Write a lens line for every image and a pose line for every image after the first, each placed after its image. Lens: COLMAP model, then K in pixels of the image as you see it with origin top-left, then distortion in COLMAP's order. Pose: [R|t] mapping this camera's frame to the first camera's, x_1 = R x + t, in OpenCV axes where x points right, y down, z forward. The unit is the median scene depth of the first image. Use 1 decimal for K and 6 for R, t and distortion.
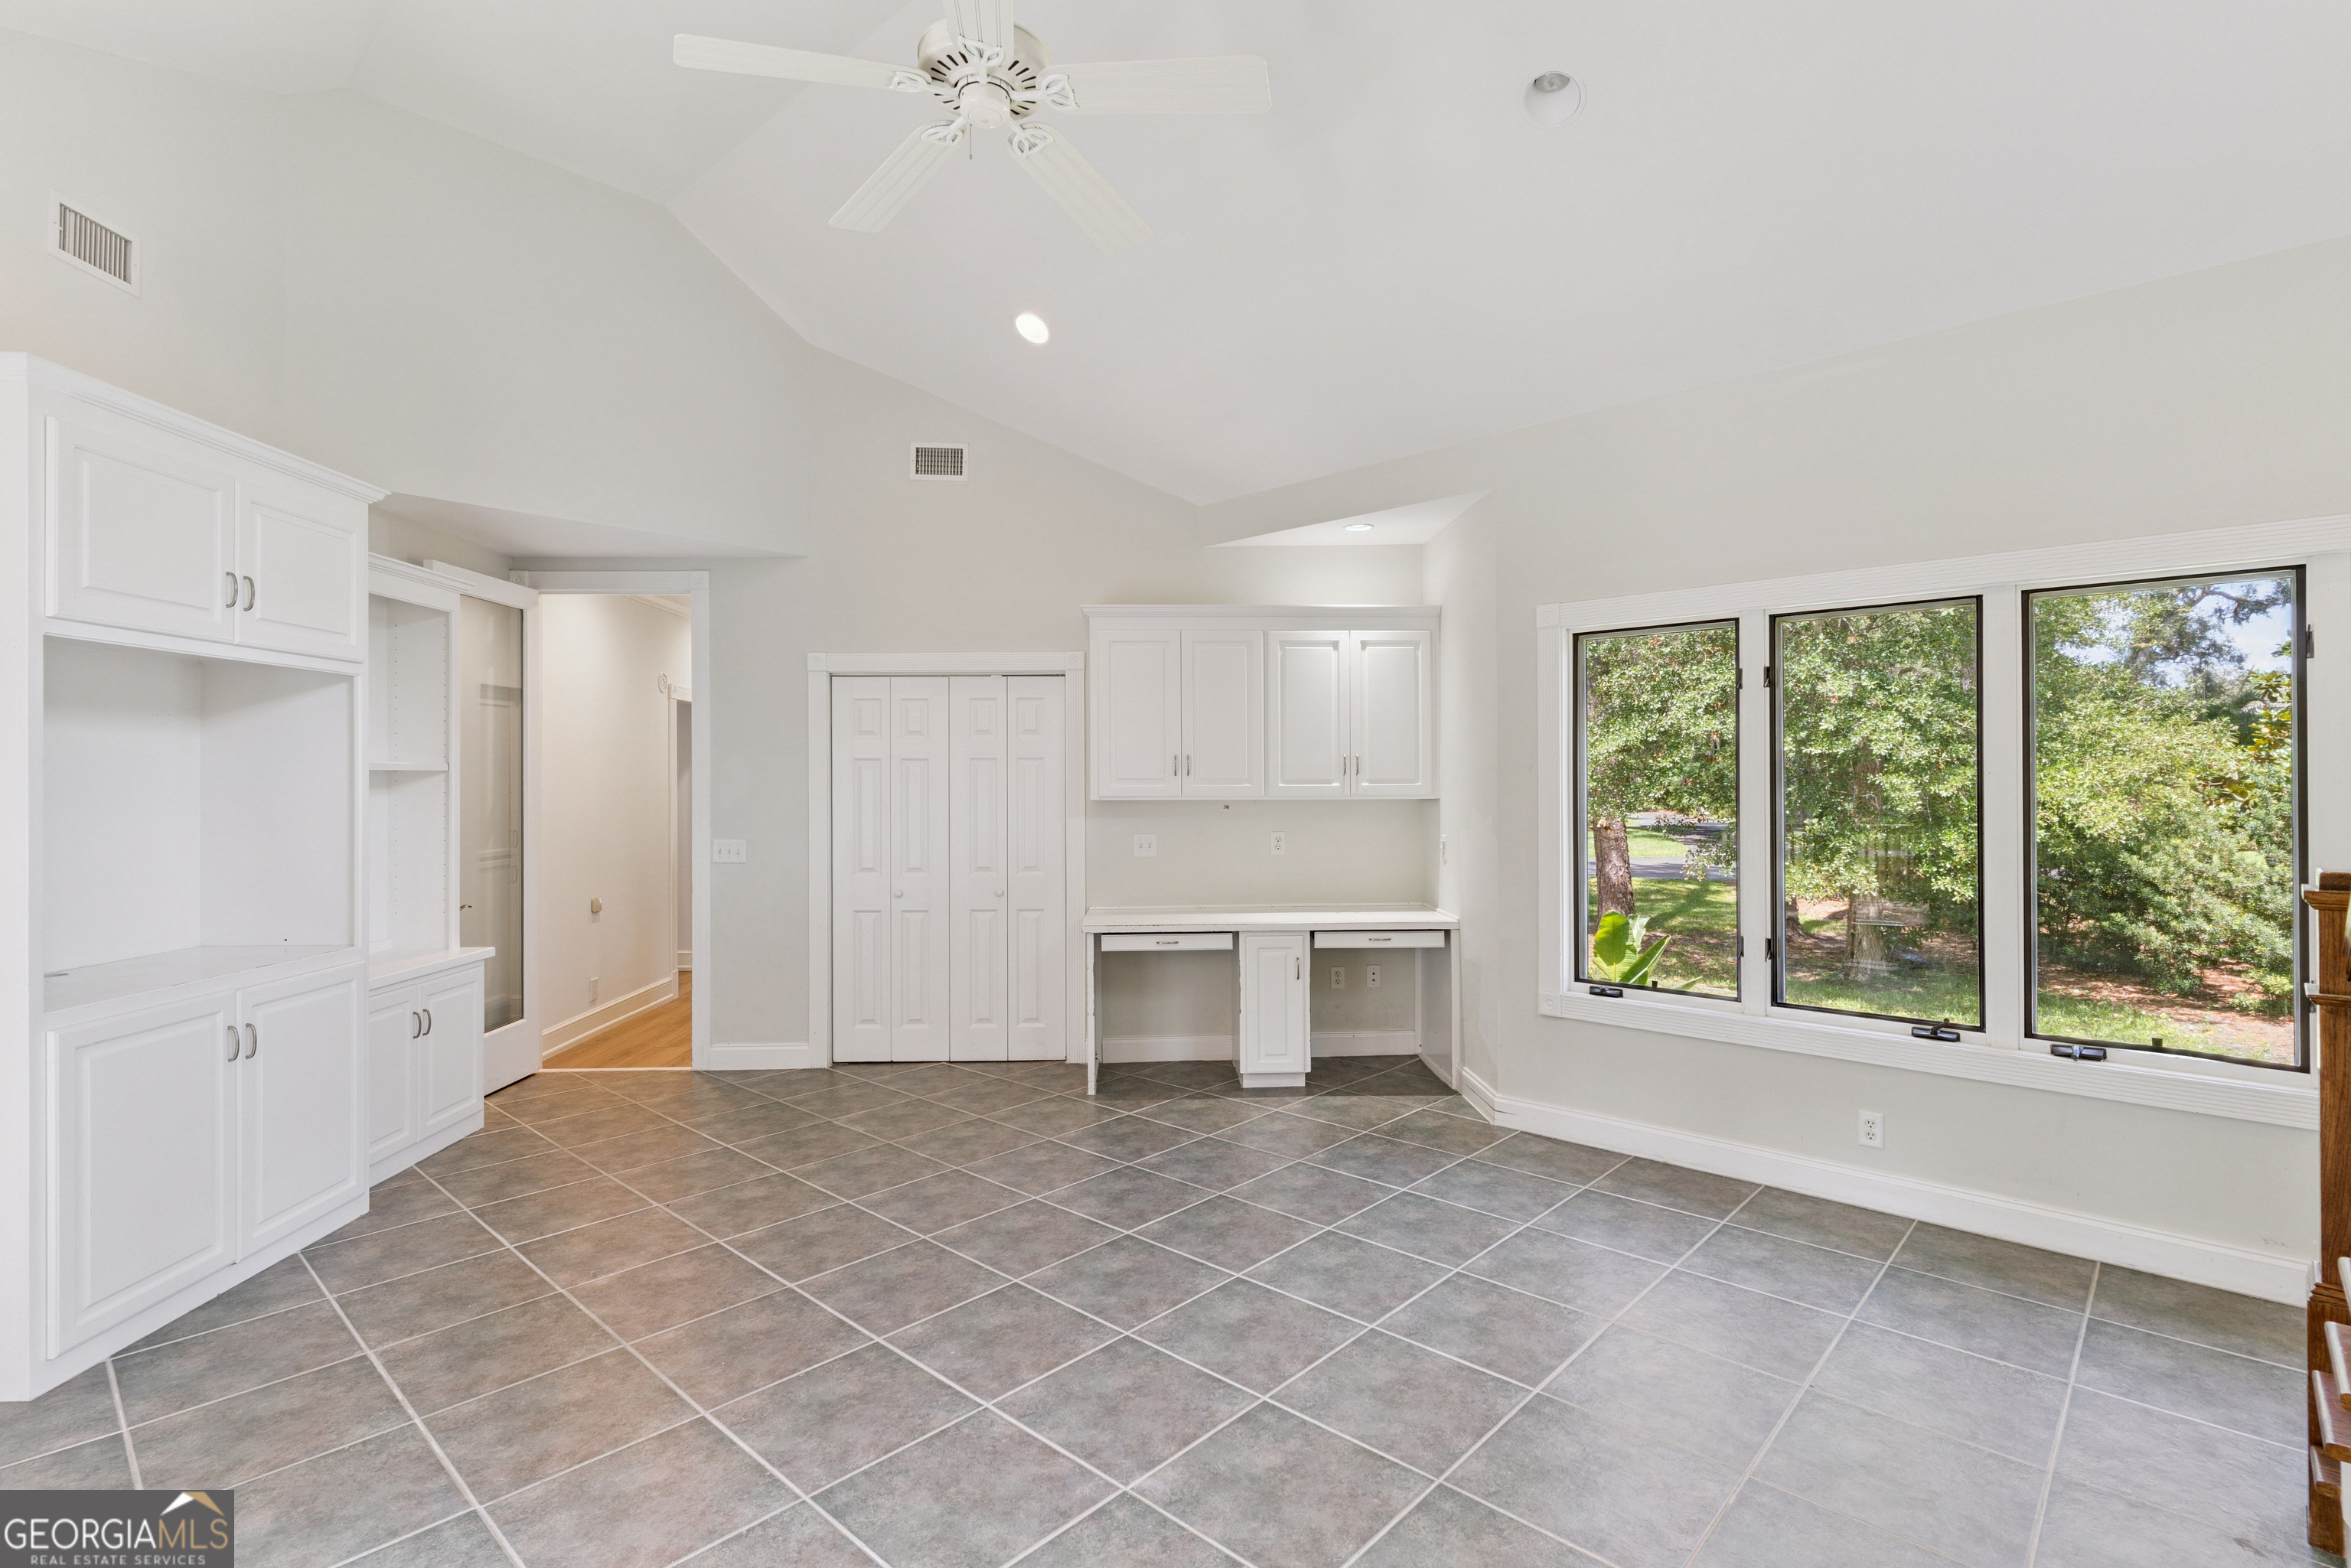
lens RADIAL K [[1115.7, 0, 1178.4], [0, 1115.7, 779.3], [0, 0, 1]] dist [0.001006, -0.001316]
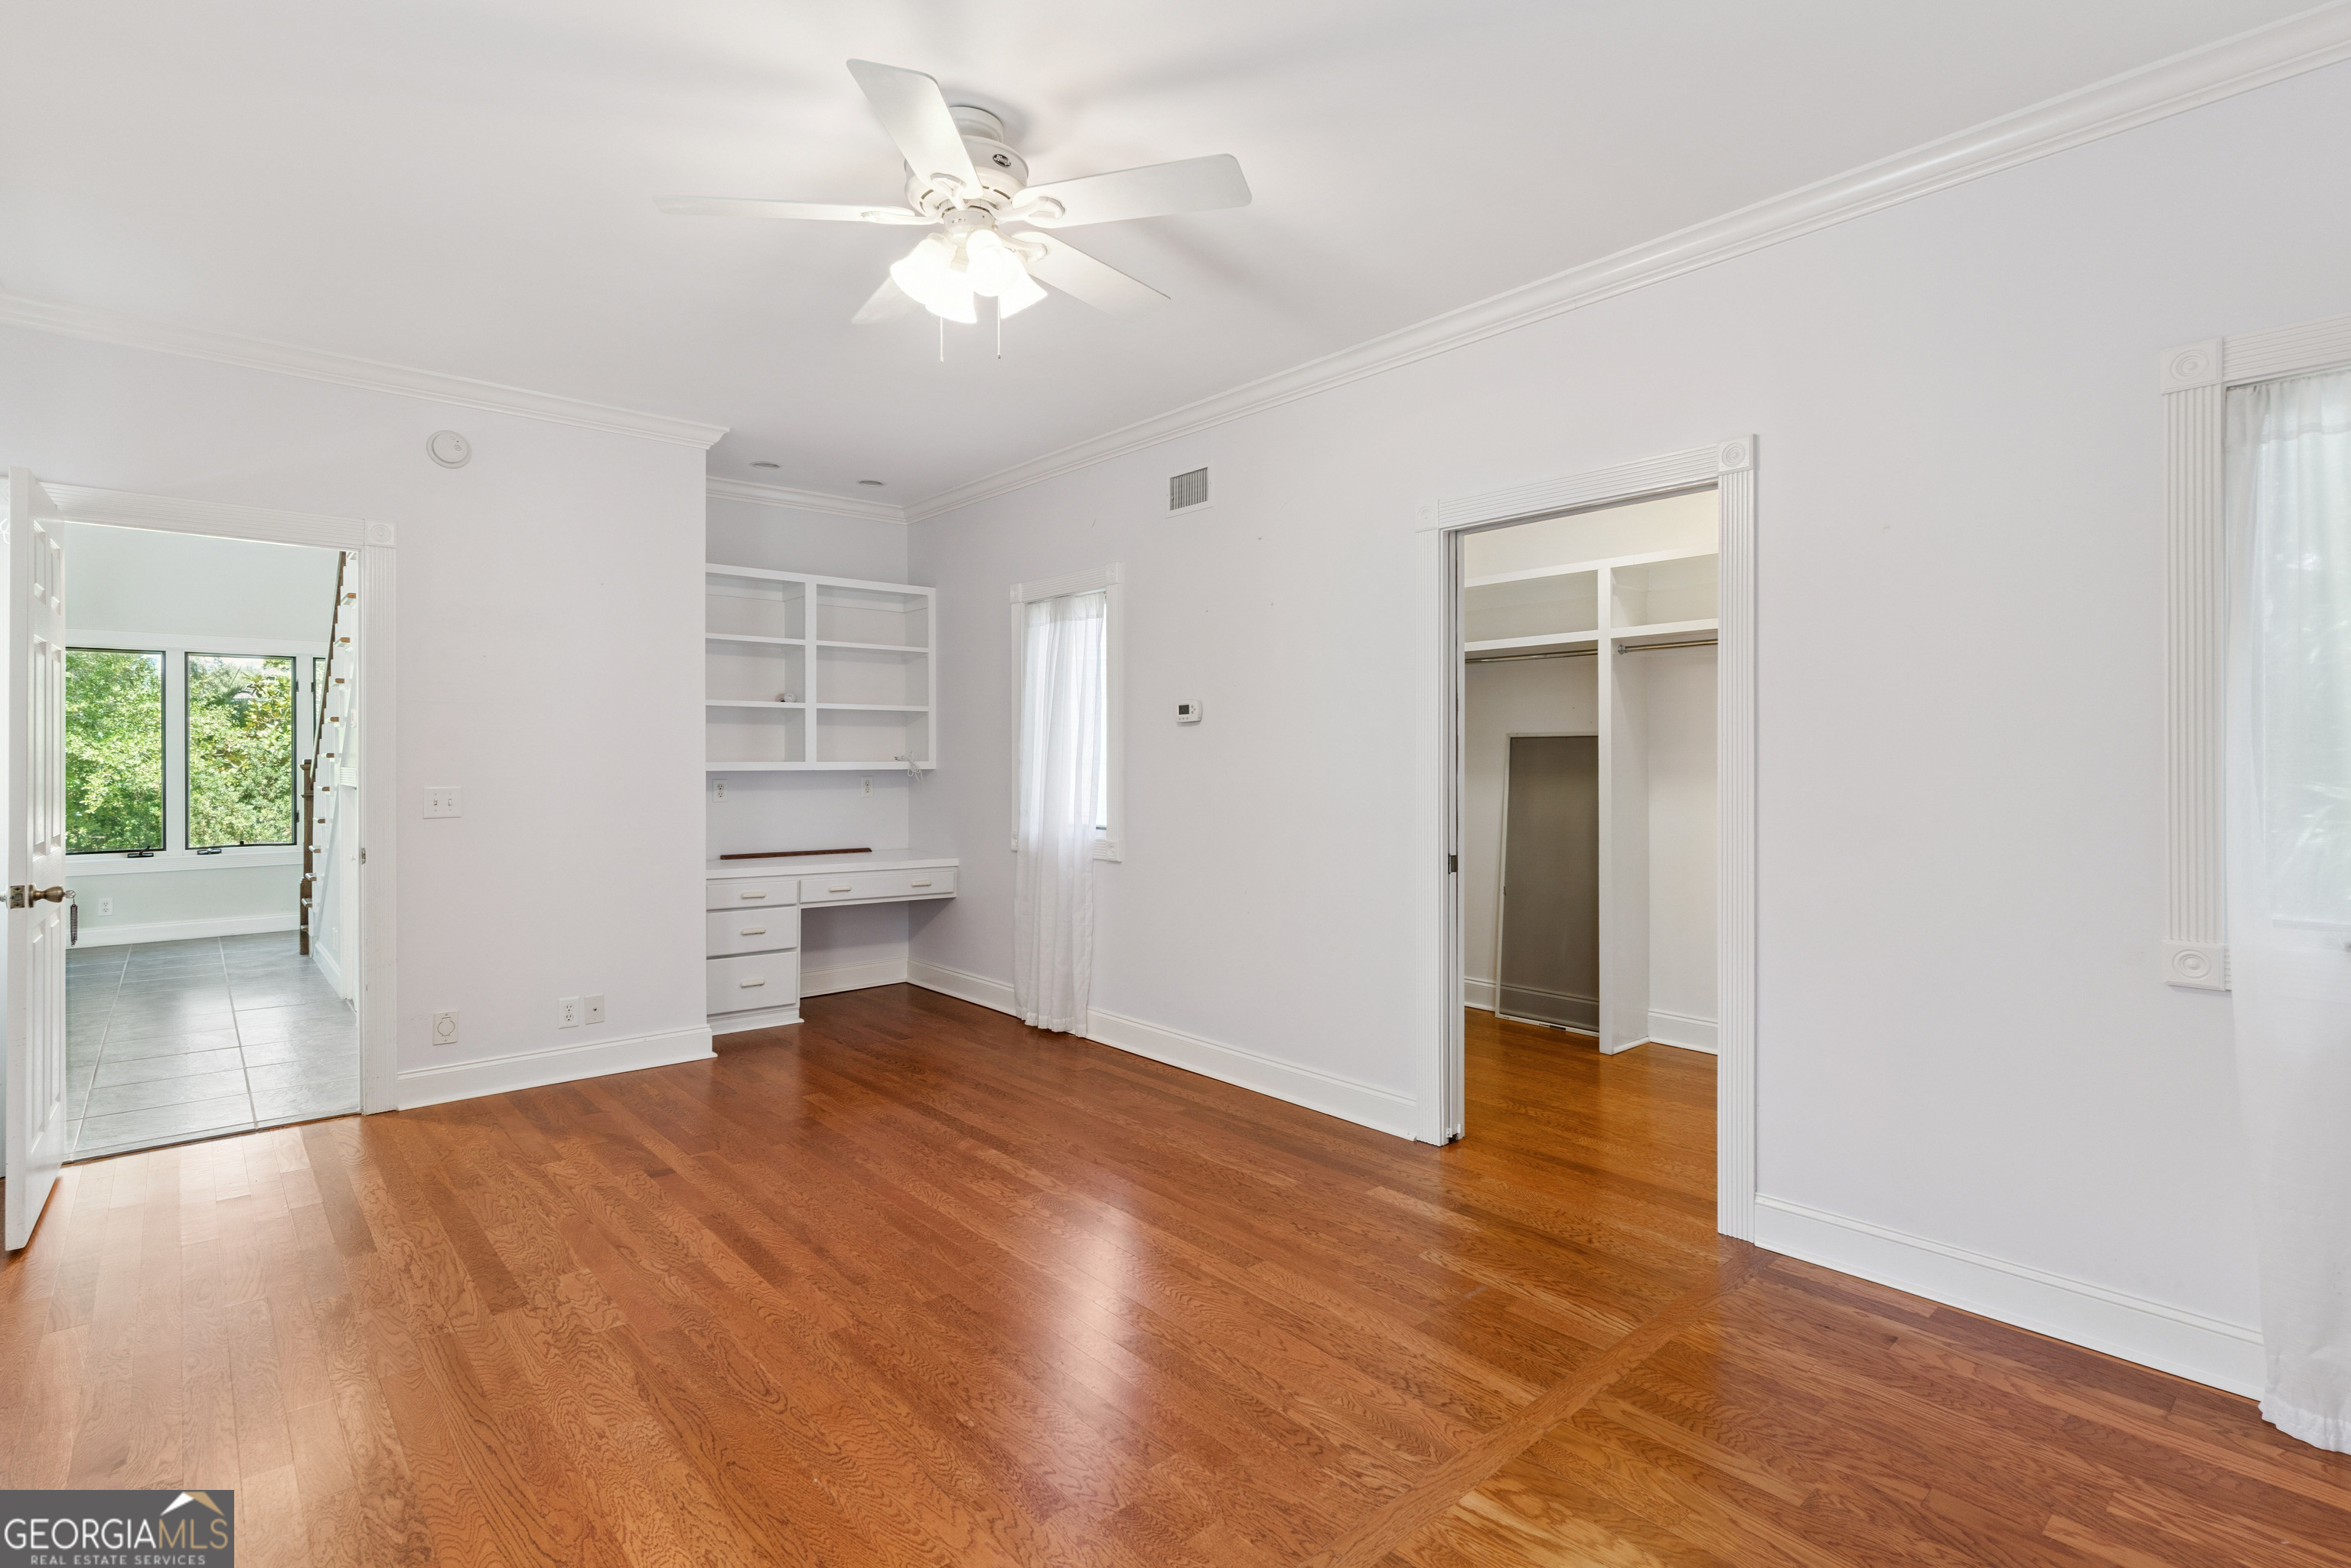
lens RADIAL K [[1133.8, 0, 1175.4], [0, 1133.8, 754.5], [0, 0, 1]] dist [-0.000969, -0.000832]
pose [[0.105456, 0.007247, 0.994398, -0.329776], [-0.001939, 0.999973, -0.007082, 0.011982], [-0.994422, -0.001181, 0.105468, -0.311792]]
